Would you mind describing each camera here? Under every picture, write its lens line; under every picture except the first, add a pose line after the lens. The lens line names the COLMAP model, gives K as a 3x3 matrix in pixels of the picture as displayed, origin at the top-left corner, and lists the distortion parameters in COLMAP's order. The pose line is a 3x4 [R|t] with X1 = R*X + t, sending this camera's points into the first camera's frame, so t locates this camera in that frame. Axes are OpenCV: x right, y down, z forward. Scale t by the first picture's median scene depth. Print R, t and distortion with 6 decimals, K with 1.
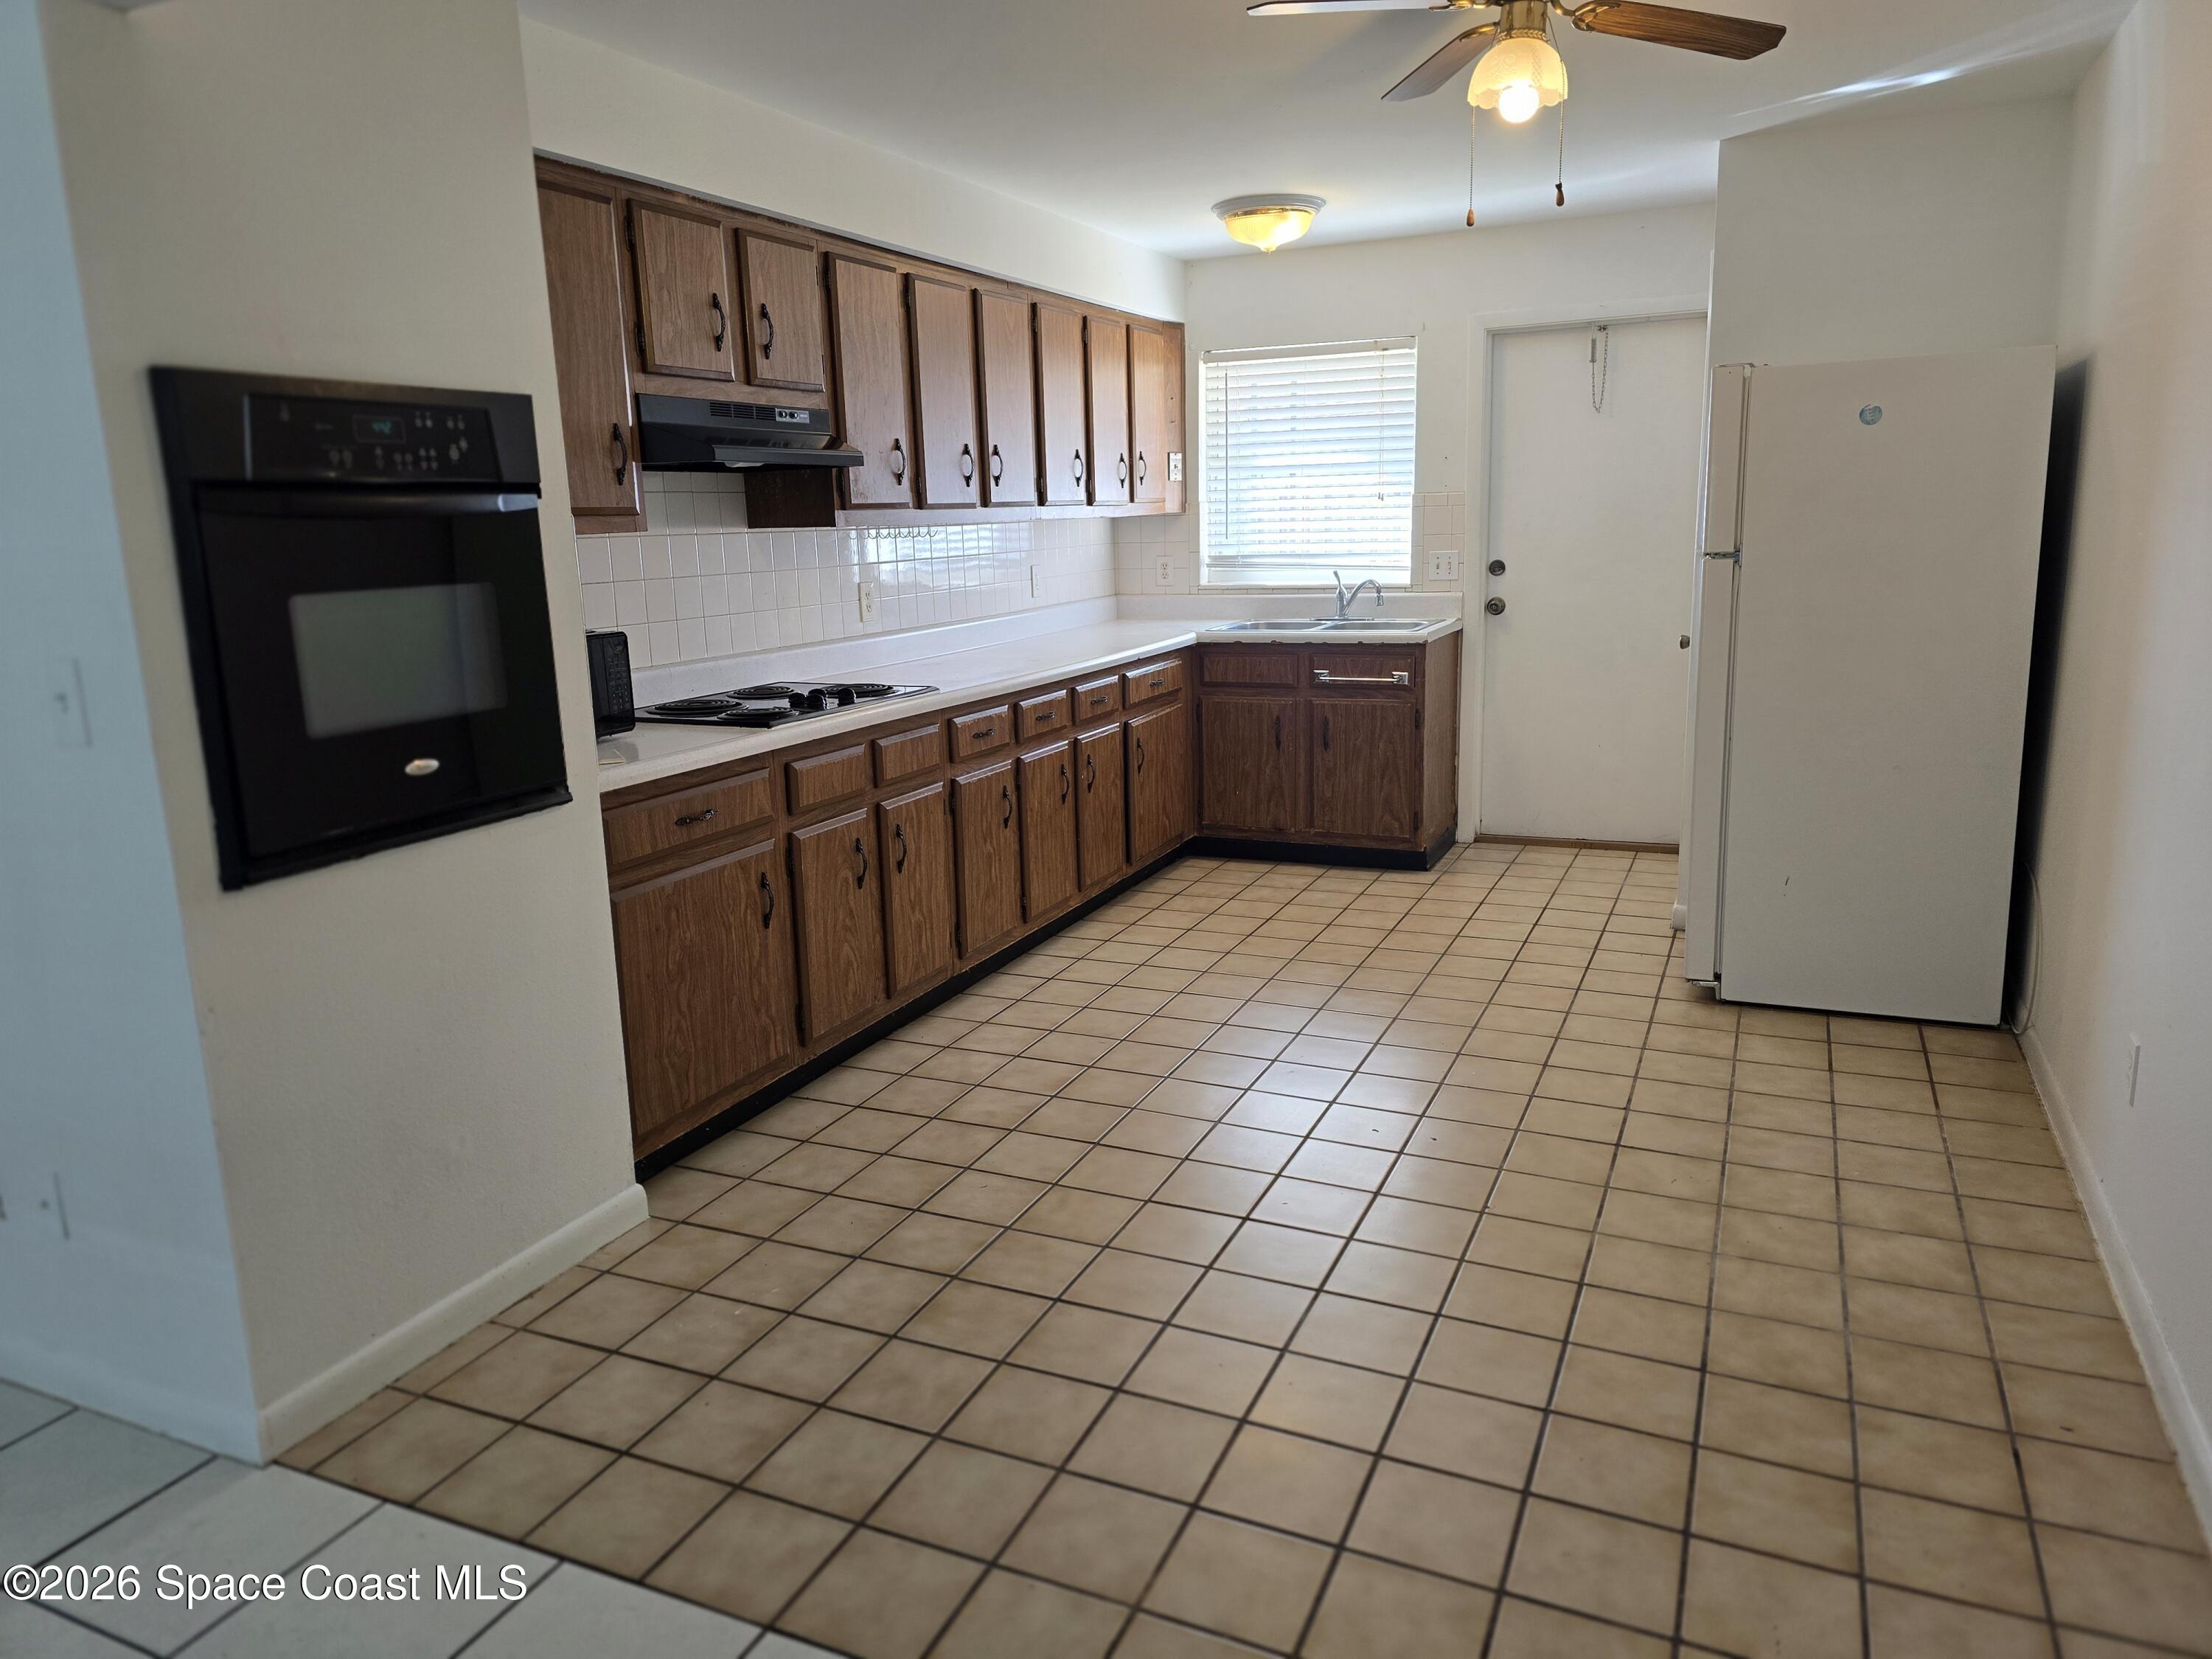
lens RADIAL K [[1478.2, 0, 1112.0], [0, 1478.2, 844.6], [0, 0, 1]] dist [0.015513, -0.008416]
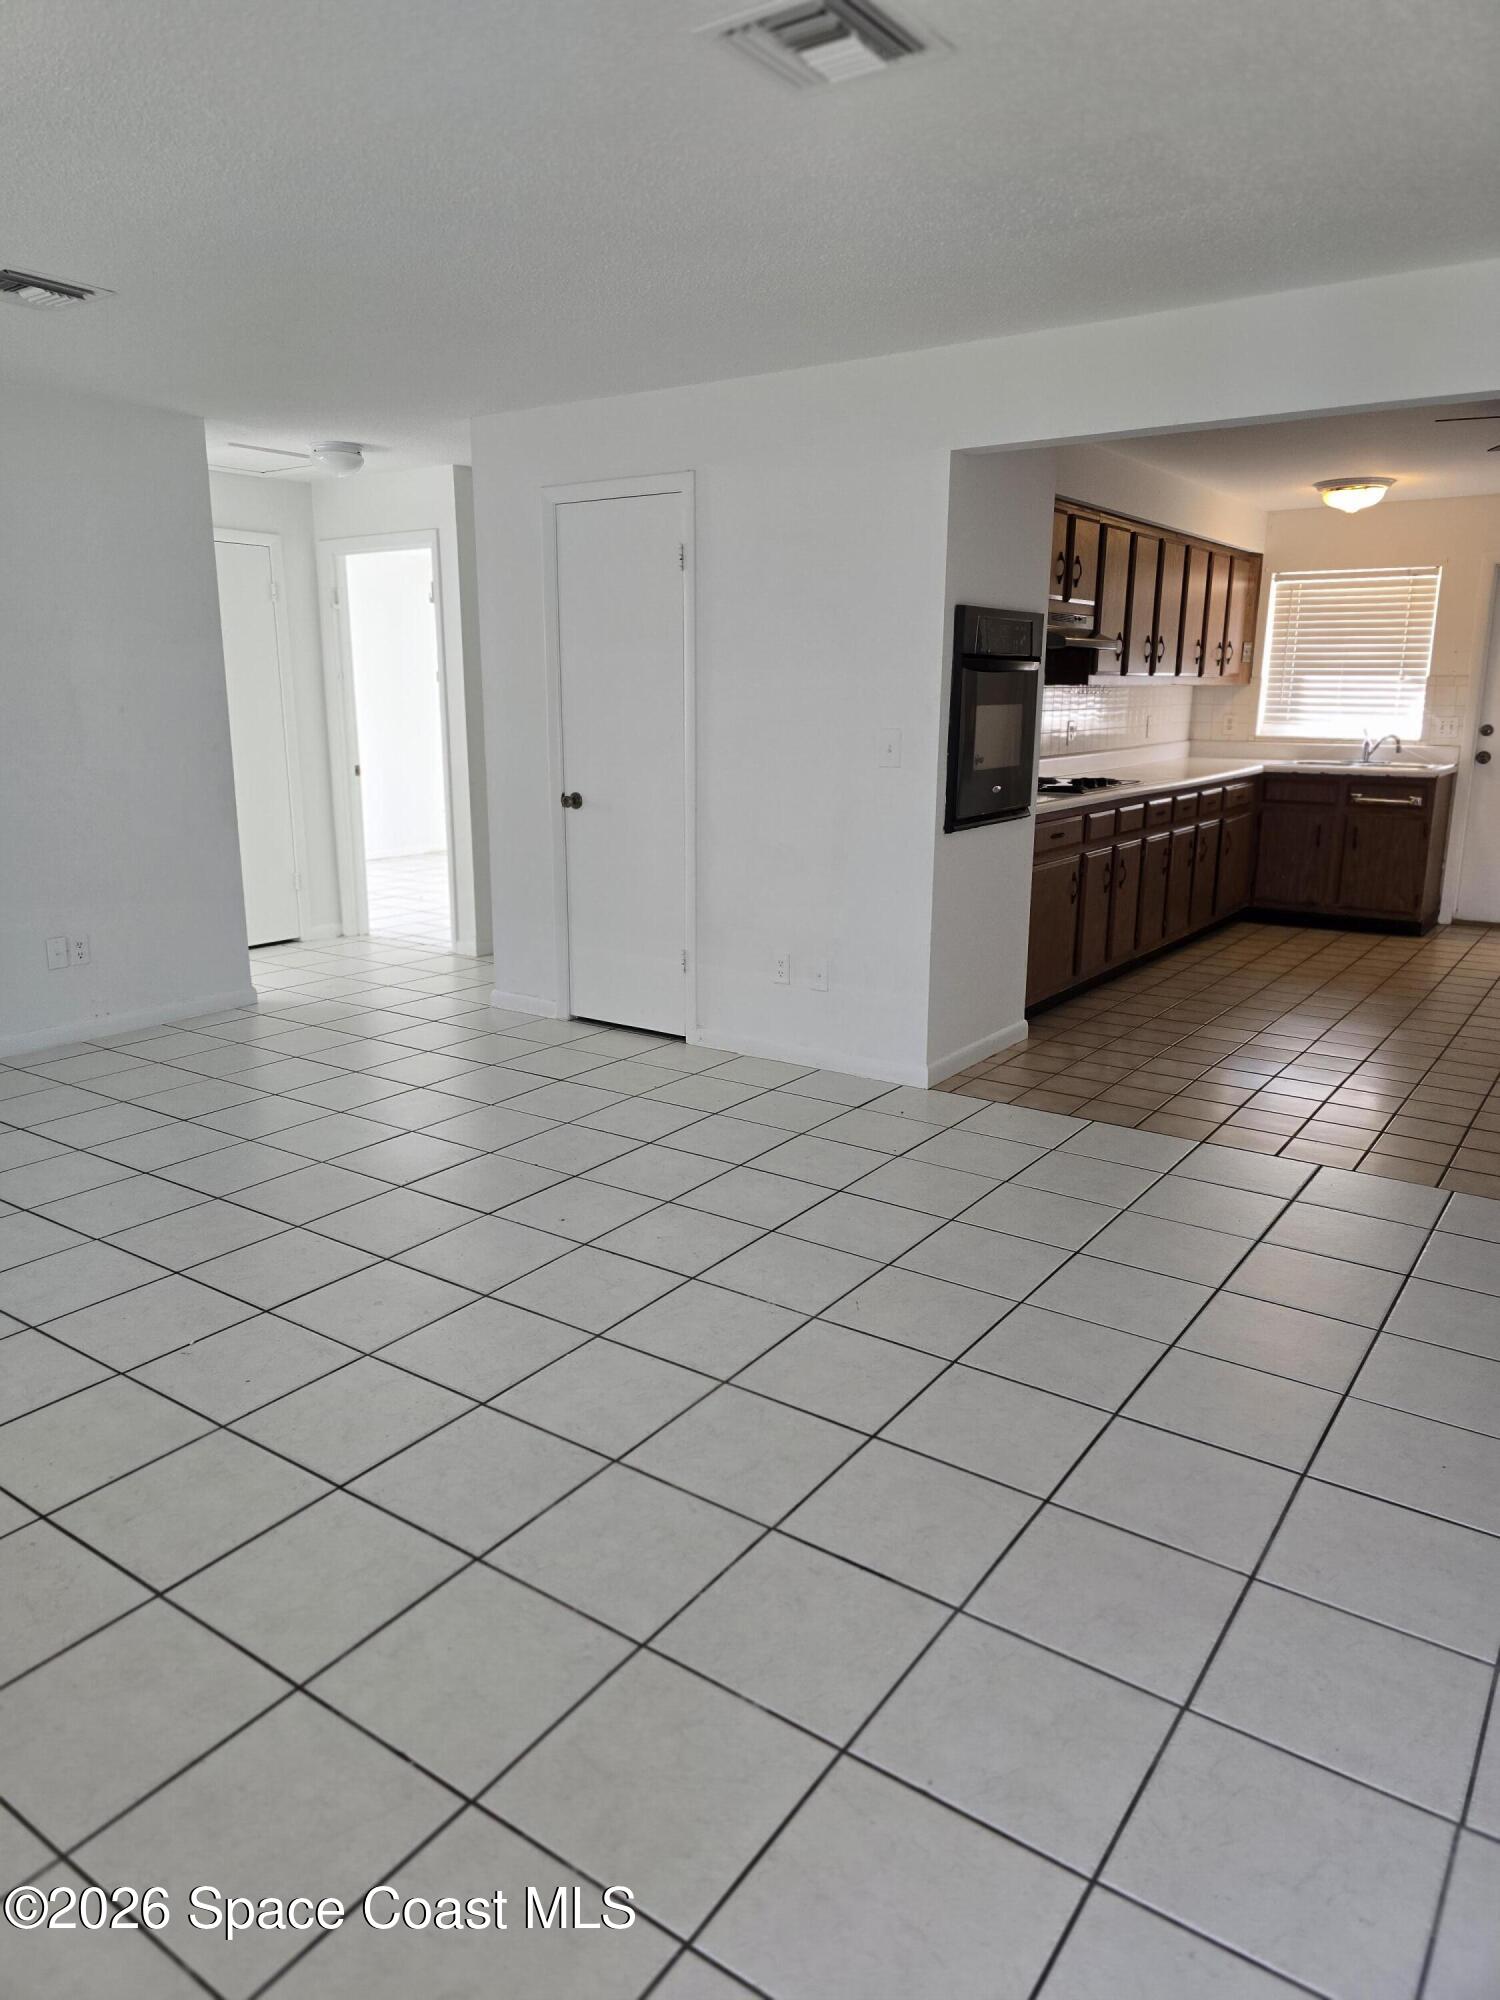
lens RADIAL K [[1336.5, 0, 757.4], [0, 1336.5, 972.4], [0, 0, 1]] dist [0.015513, -0.008416]
pose [[0.980478, 0.078880, -0.180114, -0.183507], [-0.079254, 0.996841, 0.005125, 0.096824], [0.179949, 0.009249, 0.983632, -0.405701]]
